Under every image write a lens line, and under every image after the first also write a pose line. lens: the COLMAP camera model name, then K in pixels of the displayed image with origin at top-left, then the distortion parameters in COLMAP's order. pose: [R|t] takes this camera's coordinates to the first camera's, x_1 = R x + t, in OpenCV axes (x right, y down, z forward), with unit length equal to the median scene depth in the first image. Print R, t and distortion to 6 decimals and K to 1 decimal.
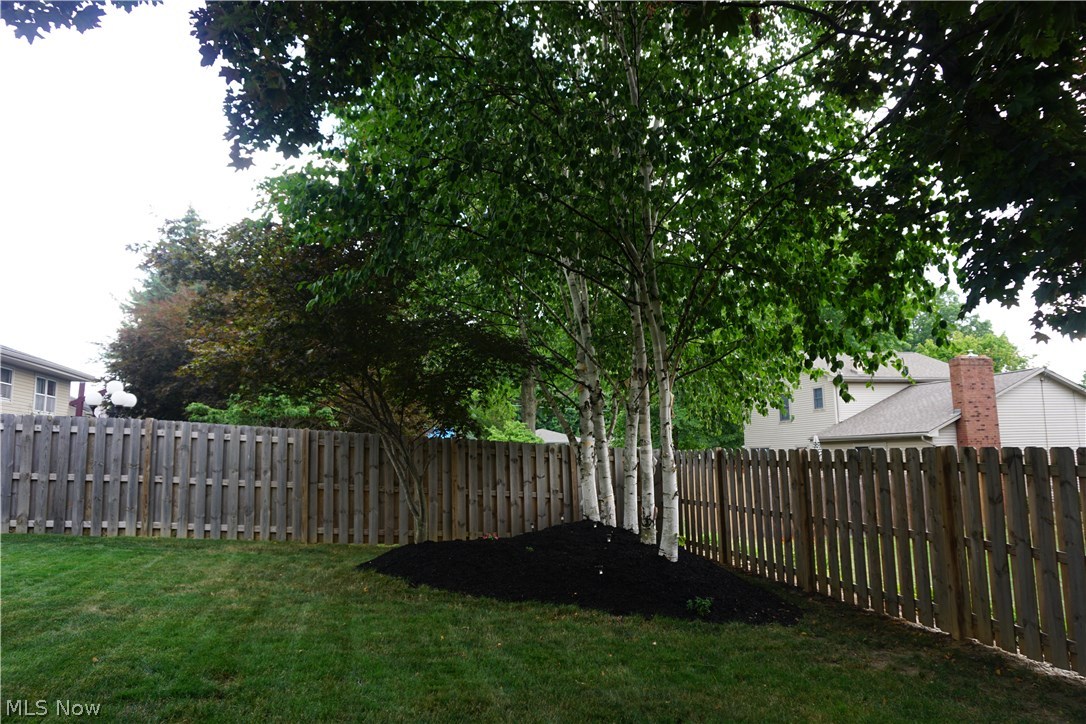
lens RADIAL K [[716.1, 0, 548.3], [0, 716.1, 359.8], [0, 0, 1]] dist [-0.032245, 0.002594]
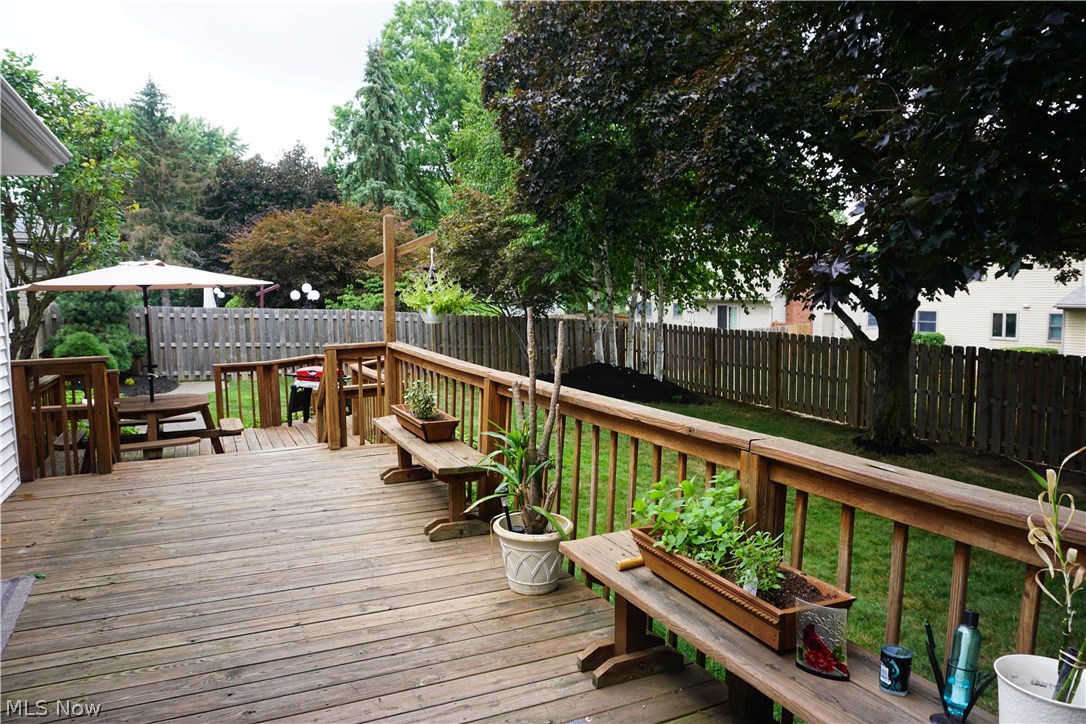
lens RADIAL K [[721.8, 0, 543.0], [0, 721.8, 362.0], [0, 0, 1]] dist [-0.056561, 0.036242]
pose [[0.983201, -0.016177, 0.181807, -0.431967], [-0.025069, 0.974656, 0.222298, -0.194465], [-0.180796, -0.223122, 0.957878, -0.784265]]
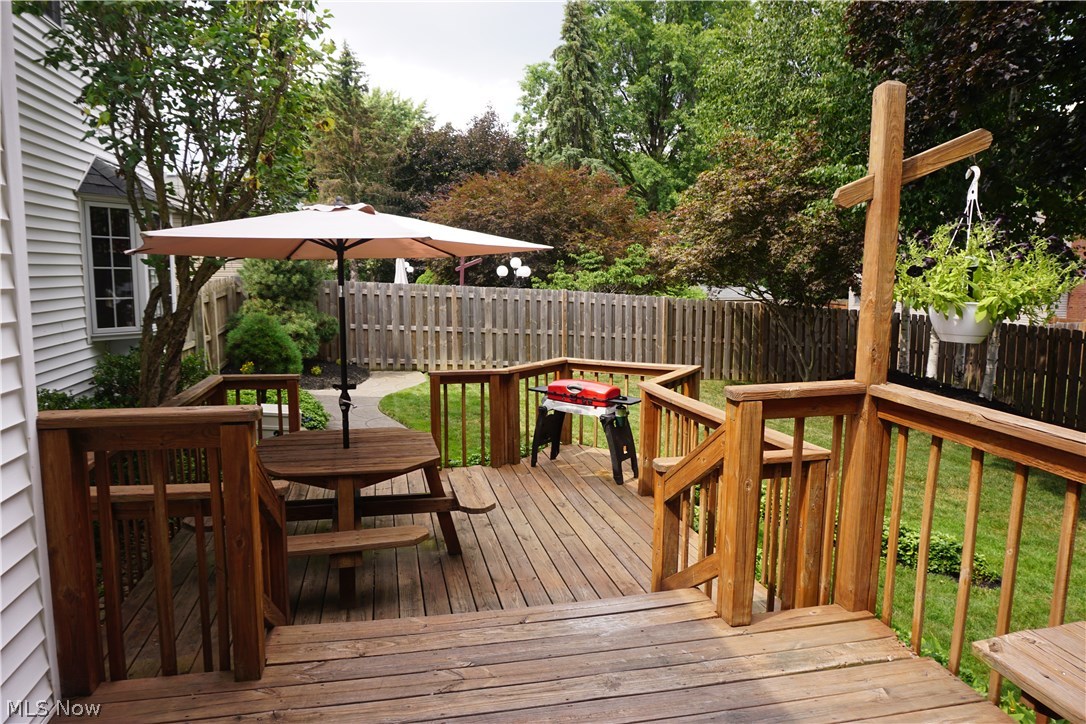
lens RADIAL K [[716.1, 0, 548.3], [0, 716.1, 359.8], [0, 0, 1]] dist [-0.032245, 0.002594]
pose [[0.999191, 0.023413, -0.032699, -0.565334], [-0.014447, 0.967758, 0.251469, -0.140478], [0.037532, -0.250793, 0.967313, -0.402445]]
